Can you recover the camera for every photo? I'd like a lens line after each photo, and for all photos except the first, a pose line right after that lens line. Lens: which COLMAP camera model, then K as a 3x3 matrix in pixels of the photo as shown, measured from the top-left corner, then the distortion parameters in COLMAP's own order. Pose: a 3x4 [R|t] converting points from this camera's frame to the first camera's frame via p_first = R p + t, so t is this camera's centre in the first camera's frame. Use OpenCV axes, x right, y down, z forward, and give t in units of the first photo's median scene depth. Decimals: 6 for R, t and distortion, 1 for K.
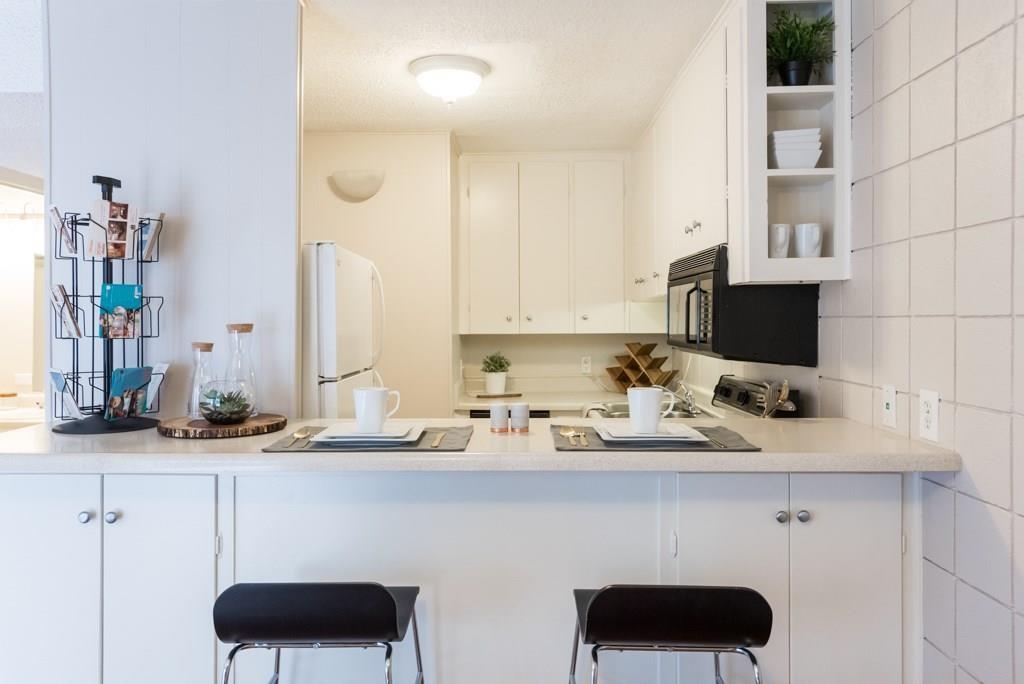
lens RADIAL K [[742.4, 0, 515.0], [0, 742.4, 336.1], [0, 0, 1]] dist [0.012159, -0.000683]
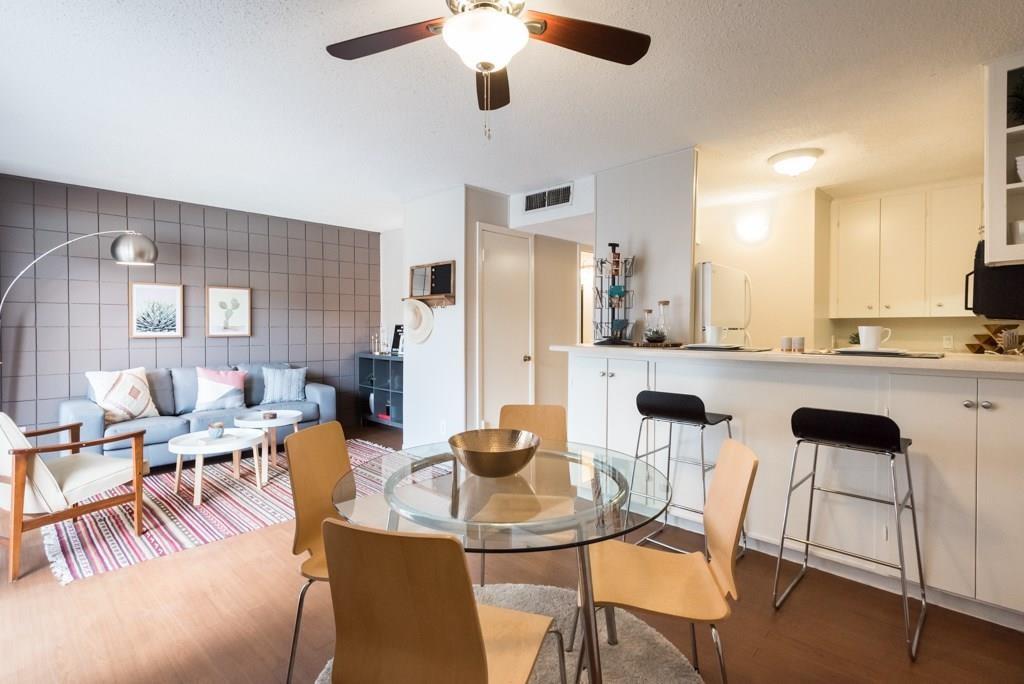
lens RADIAL K [[499.2, 0, 514.0], [0, 499.2, 339.1], [0, 0, 1]] dist [-0.002206, -0.000125]
pose [[0.726113, 0.013337, -0.687446, 0.357831], [-0.015425, 0.999876, 0.003107, 0.105874], [0.687403, 0.008348, 0.726228, -0.431733]]
